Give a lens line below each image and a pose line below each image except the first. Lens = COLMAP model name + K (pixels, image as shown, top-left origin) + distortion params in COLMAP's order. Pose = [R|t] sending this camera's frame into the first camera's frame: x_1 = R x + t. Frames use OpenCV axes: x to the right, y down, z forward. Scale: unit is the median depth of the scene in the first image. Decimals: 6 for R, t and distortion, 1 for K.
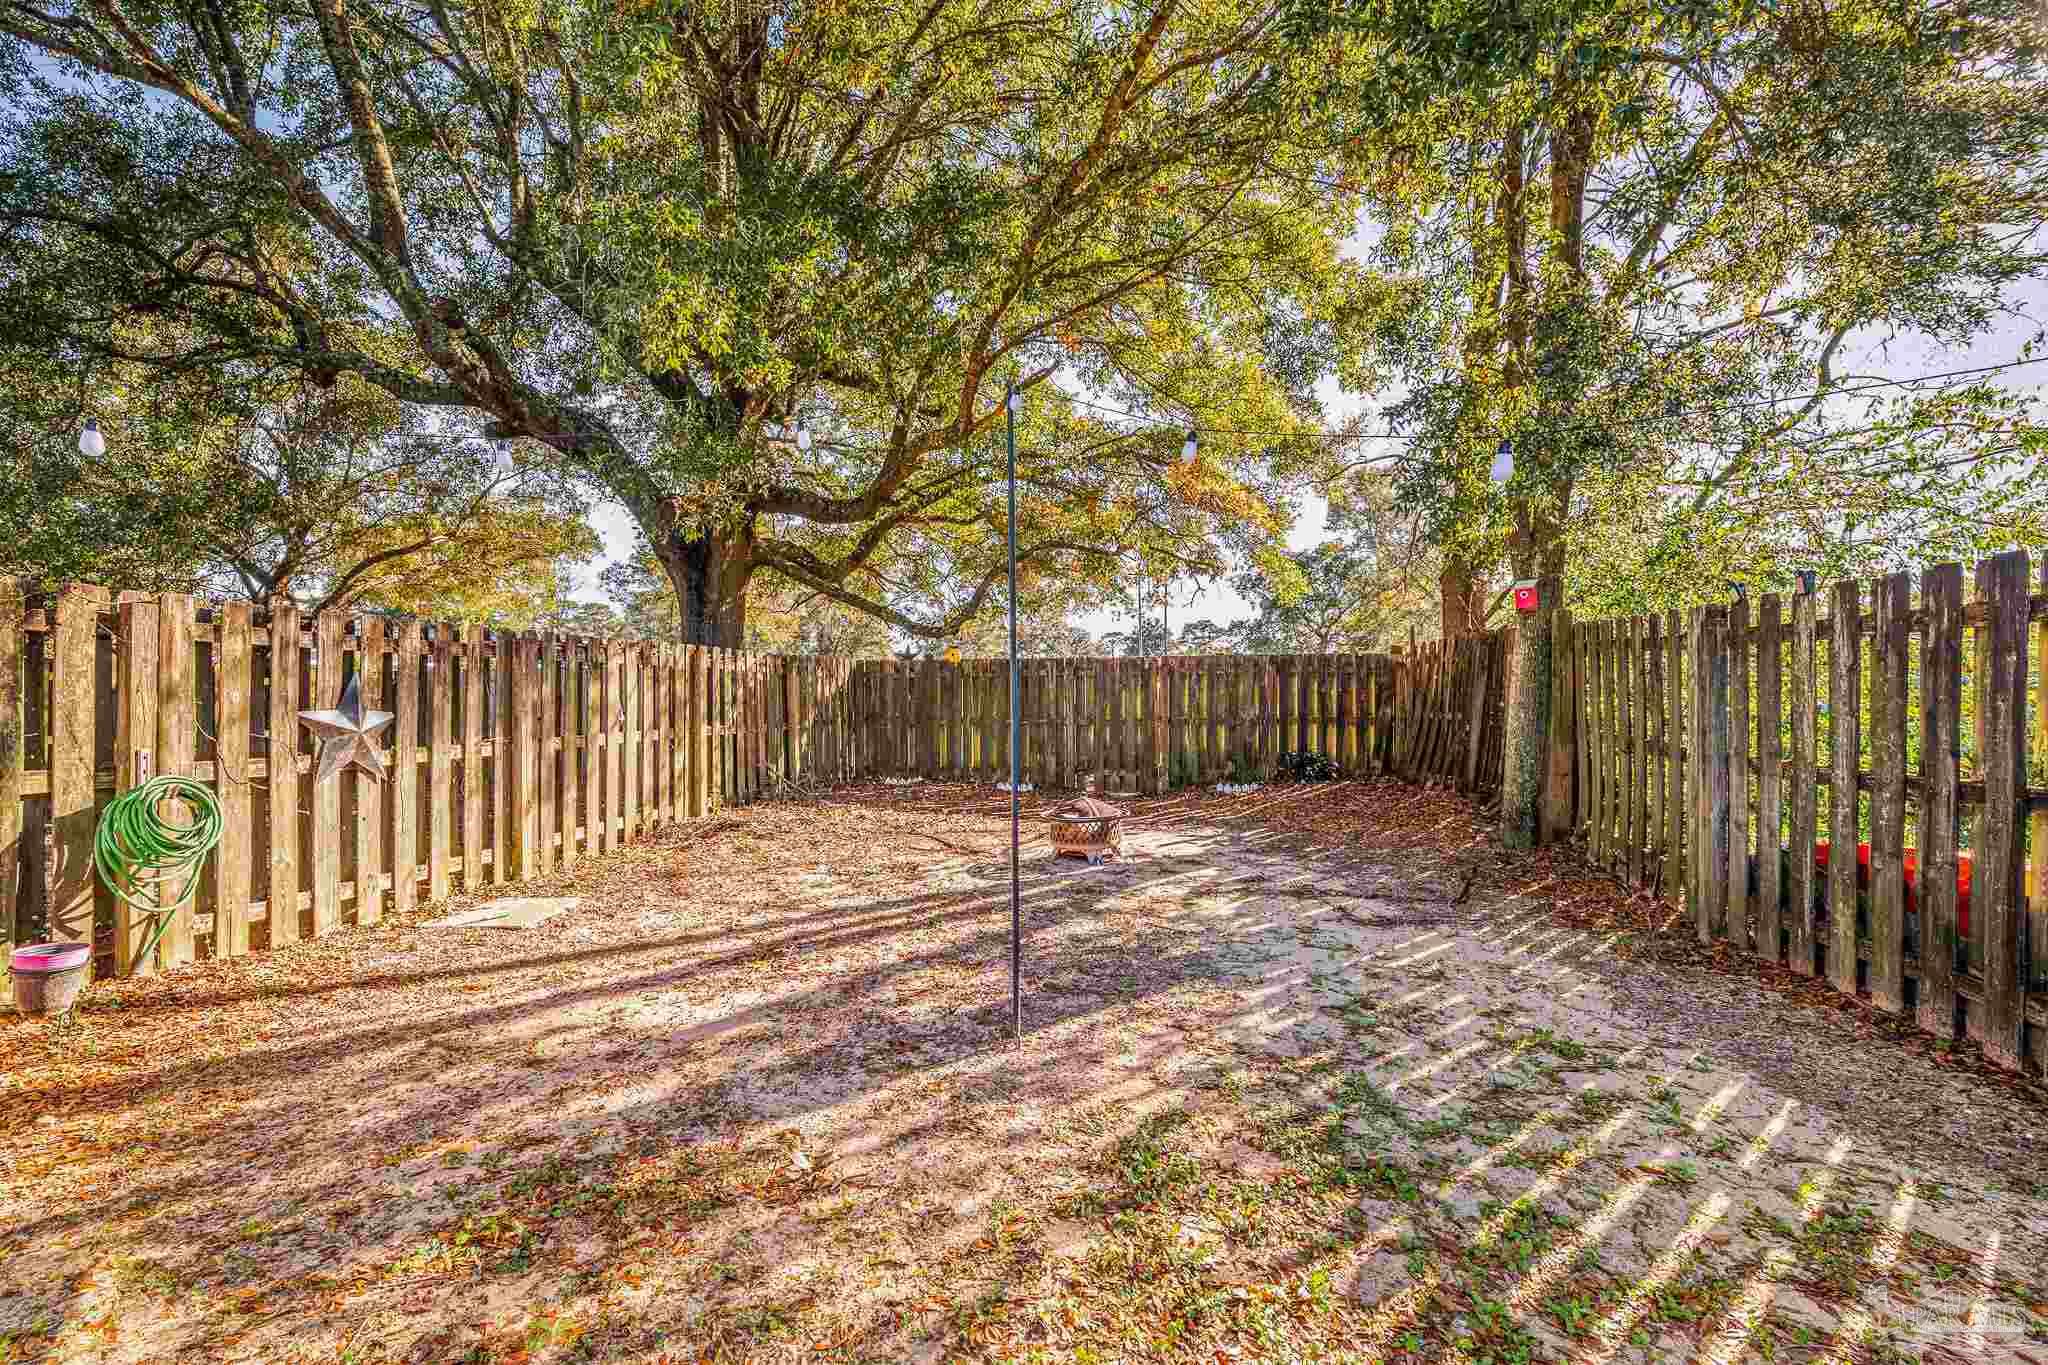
lens RADIAL K [[840.1, 0, 1013.1], [0, 840.1, 698.0], [0, 0, 1]] dist [-0.013446, 0.000691]
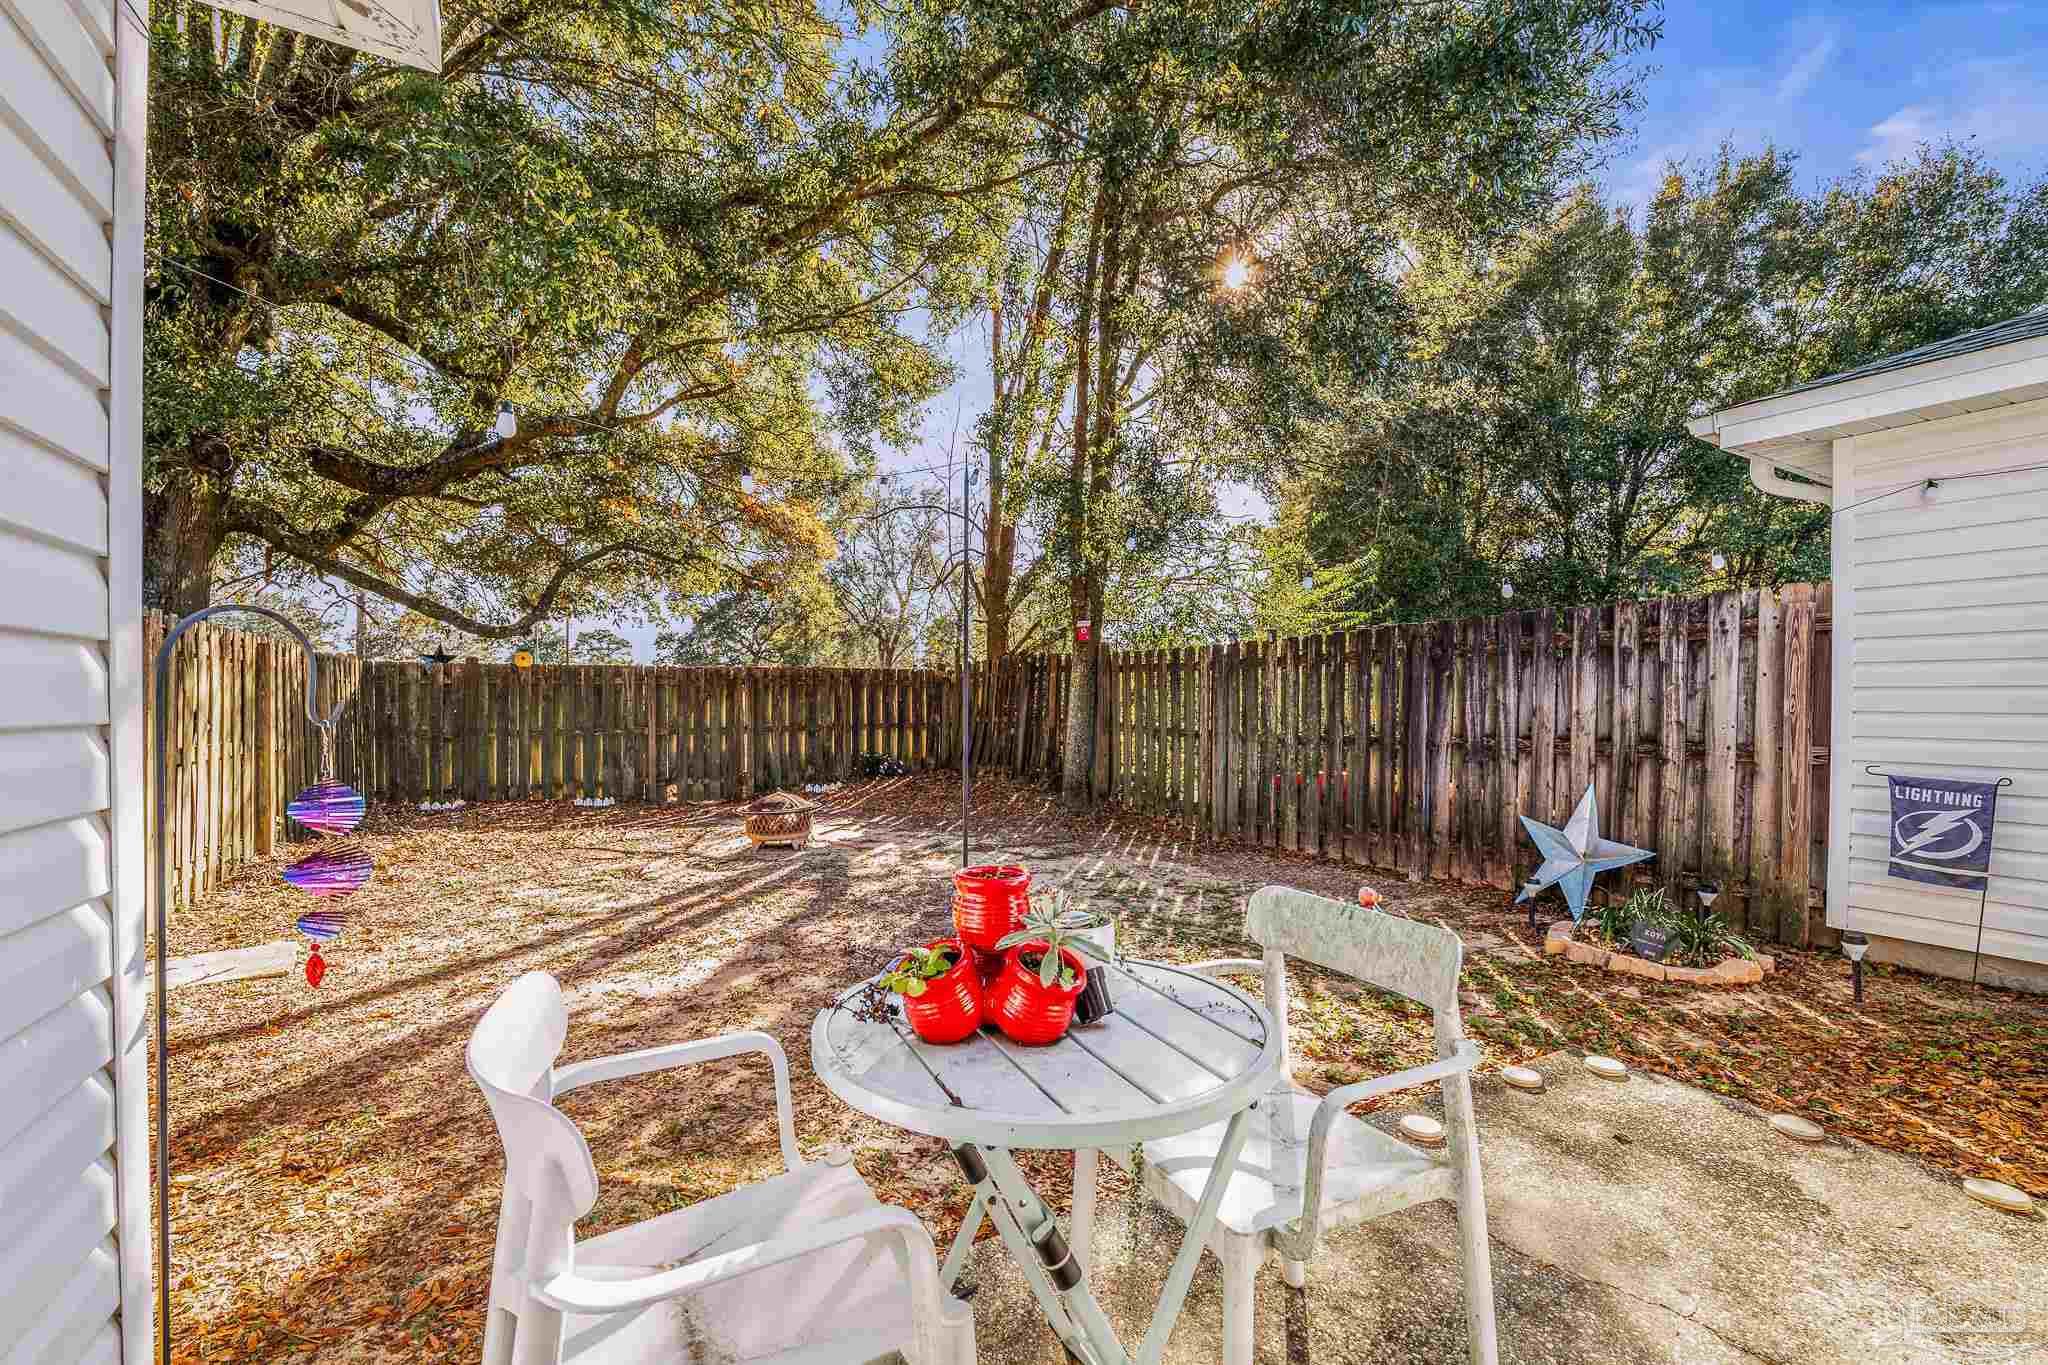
lens RADIAL K [[864.0, 0, 1030.1], [0, 864.0, 715.0], [0, 0, 1]] dist [-0.000028, 0.000132]
pose [[0.769431, -0.005483, 0.638706, -0.408596], [0.006410, 0.999979, 0.000862, 0.019271], [-0.638697, 0.003430, 0.769450, -0.084642]]
